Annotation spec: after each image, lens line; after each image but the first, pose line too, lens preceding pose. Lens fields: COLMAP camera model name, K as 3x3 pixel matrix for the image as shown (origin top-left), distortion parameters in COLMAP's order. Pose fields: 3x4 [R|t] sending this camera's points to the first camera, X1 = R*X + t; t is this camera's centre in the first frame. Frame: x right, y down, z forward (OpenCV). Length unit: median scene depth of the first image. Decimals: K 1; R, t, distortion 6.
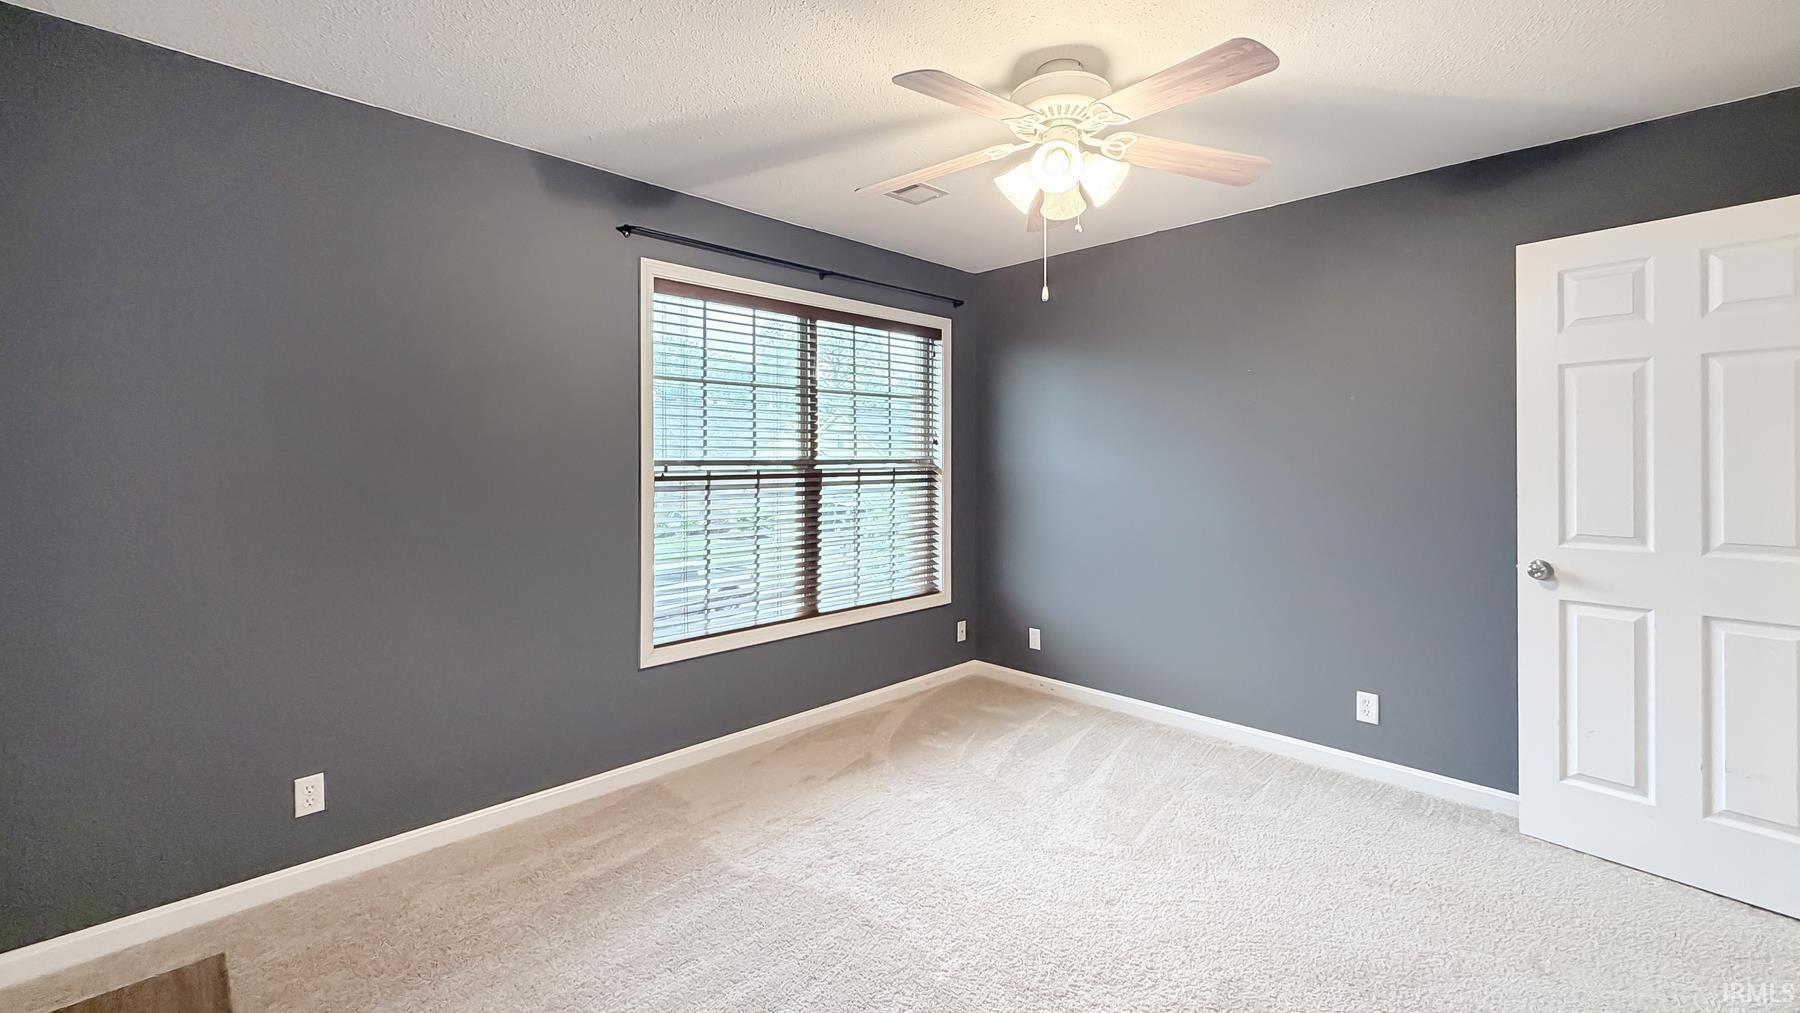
lens RADIAL K [[740.4, 0, 896.7], [0, 740.4, 459.7], [0, 0, 1]] dist [-0.000514, 0.000018]
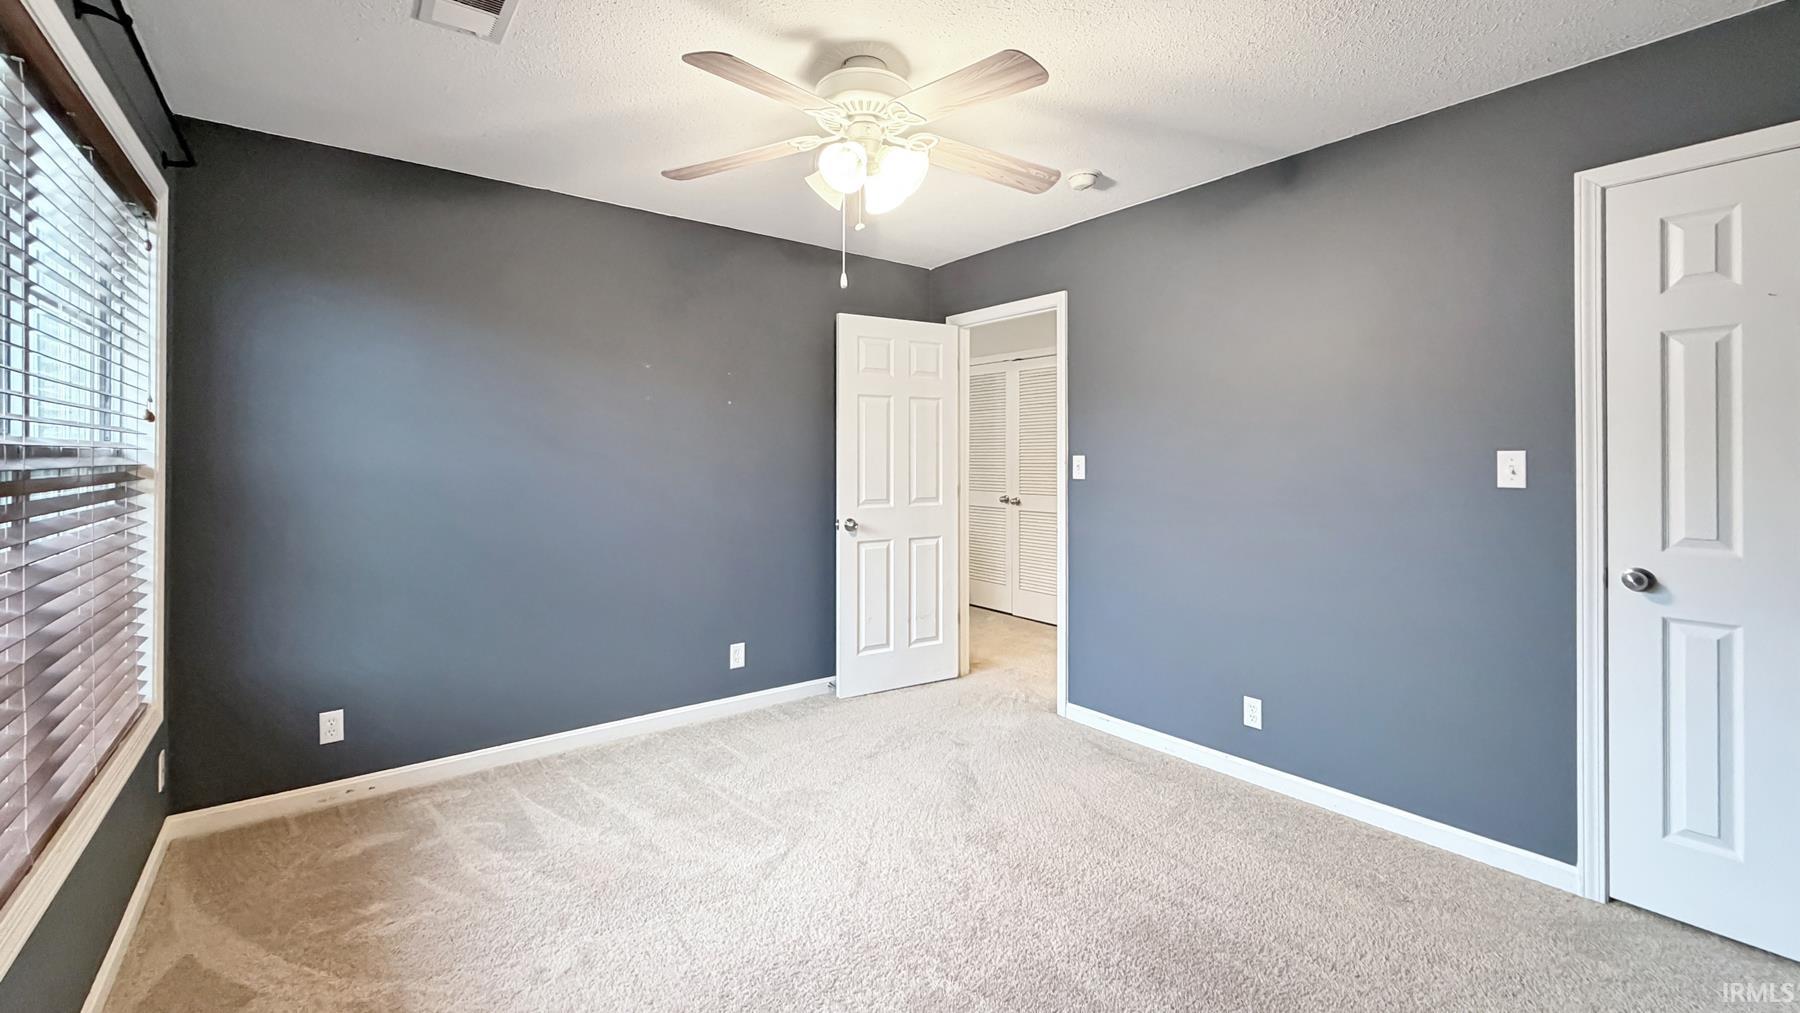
lens RADIAL K [[740.4, 0, 896.7], [0, 740.4, 459.7], [0, 0, 1]] dist [-0.000514, 0.000018]
pose [[0.125513, -0.001498, 0.992091, -0.571848], [0.001804, 0.999998, 0.001282, 0.008621], [-0.992090, 0.001629, 0.125515, 0.605893]]
